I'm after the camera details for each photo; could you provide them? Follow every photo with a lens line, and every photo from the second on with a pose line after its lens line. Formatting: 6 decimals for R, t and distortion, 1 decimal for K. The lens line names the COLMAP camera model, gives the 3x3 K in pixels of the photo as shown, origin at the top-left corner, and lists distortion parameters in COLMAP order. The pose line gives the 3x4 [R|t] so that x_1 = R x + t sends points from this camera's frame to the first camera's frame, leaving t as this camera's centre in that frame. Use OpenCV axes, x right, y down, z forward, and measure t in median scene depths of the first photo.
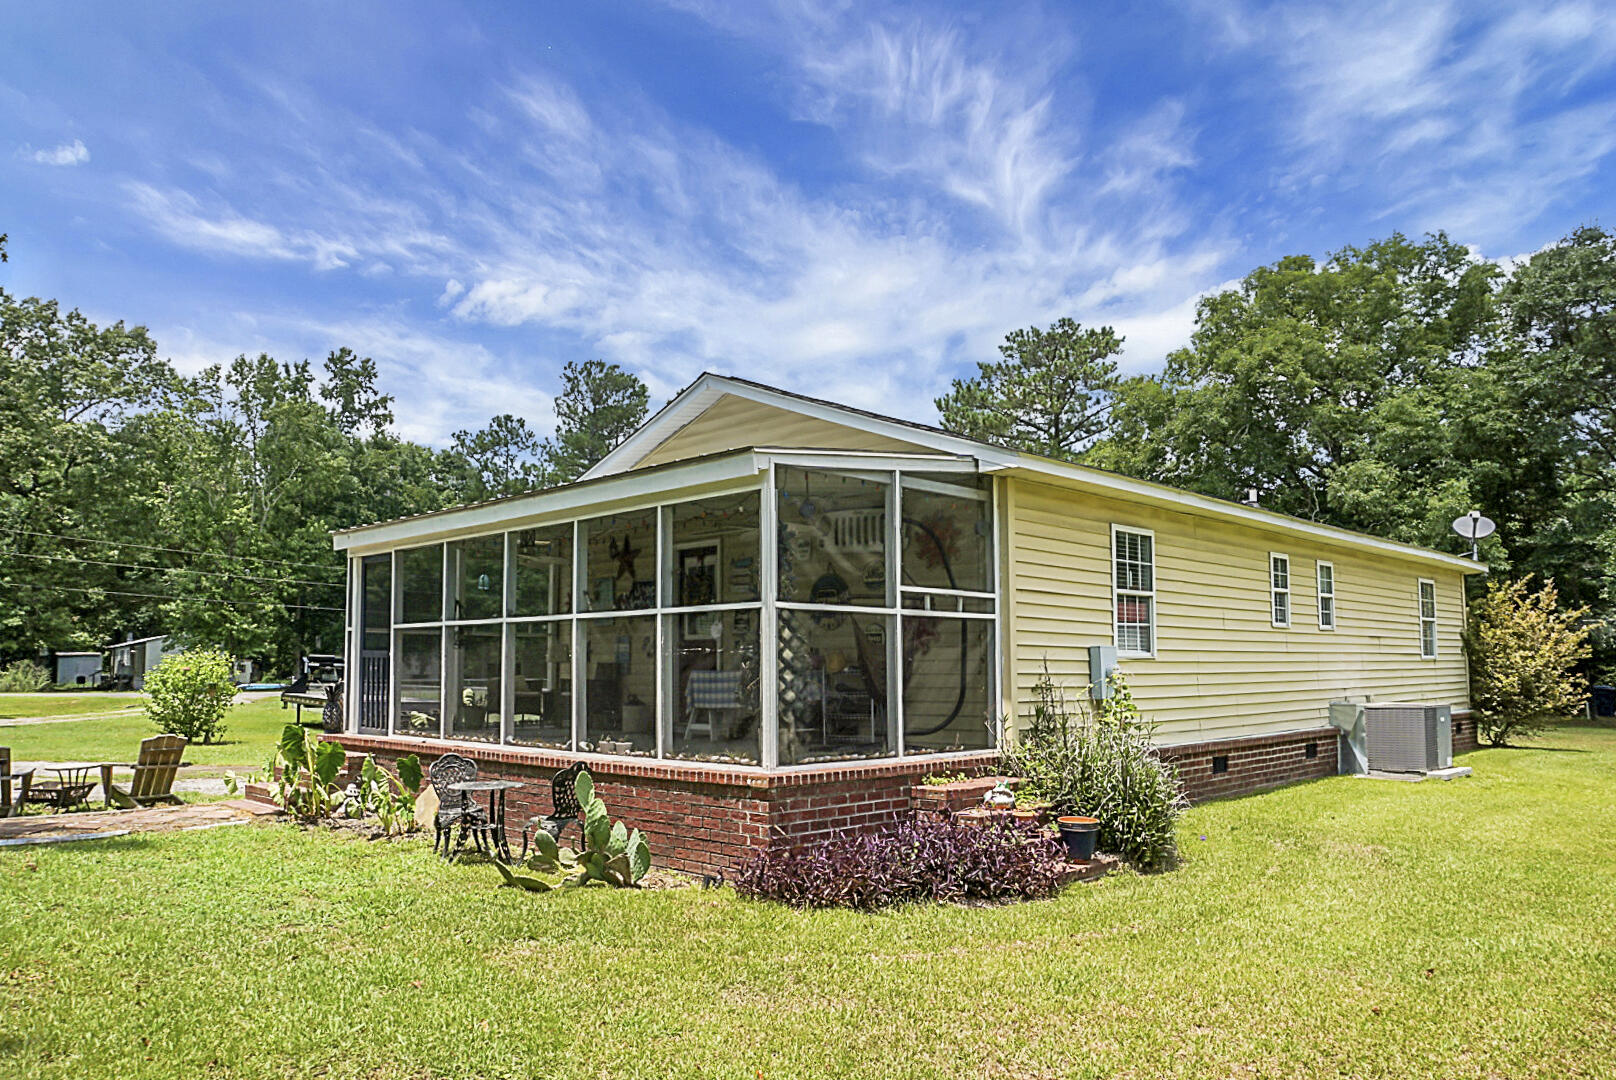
lens RADIAL K [[1142.0, 0, 809.0], [0, 1142.0, 587.2], [0, 0, 1]] dist [-0.044397, 0.004171]
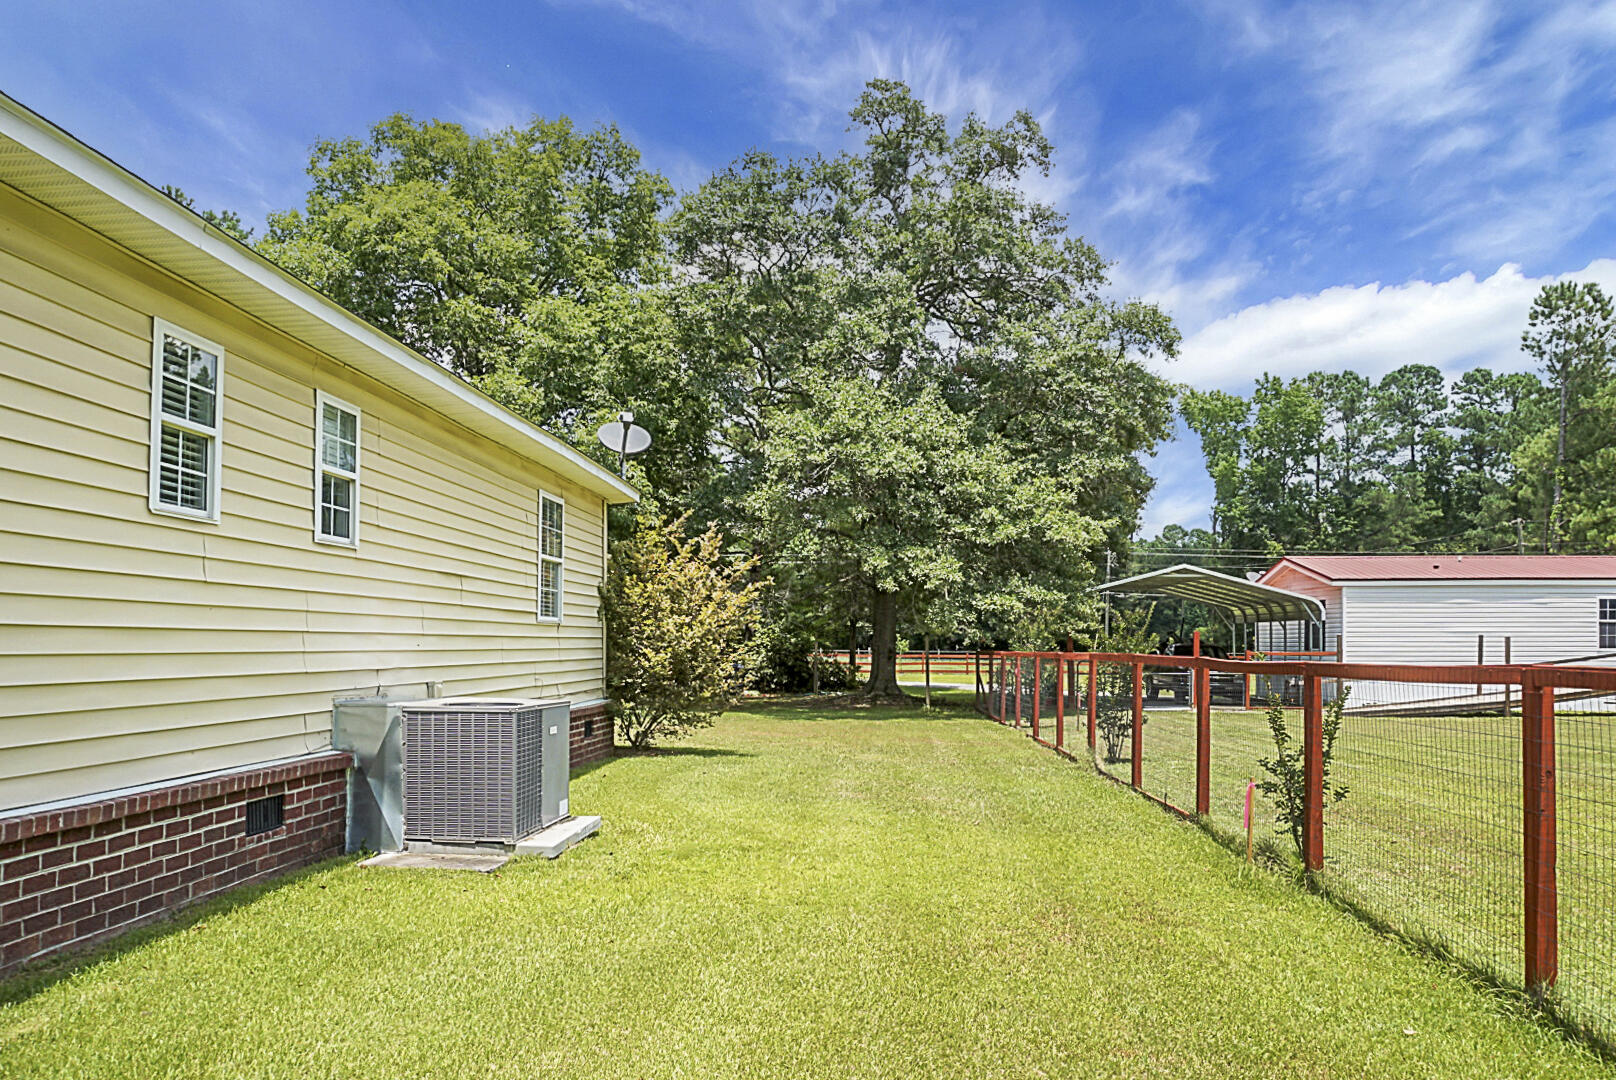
lens RADIAL K [[1142.0, 0, 809.0], [0, 1142.0, 587.2], [0, 0, 1]] dist [-0.044397, 0.004171]
pose [[0.764560, 0.041972, 0.643185, 0.240581], [-0.054435, 0.998517, -0.000453, 0.034981], [-0.642250, -0.034665, 0.765711, 0.403837]]
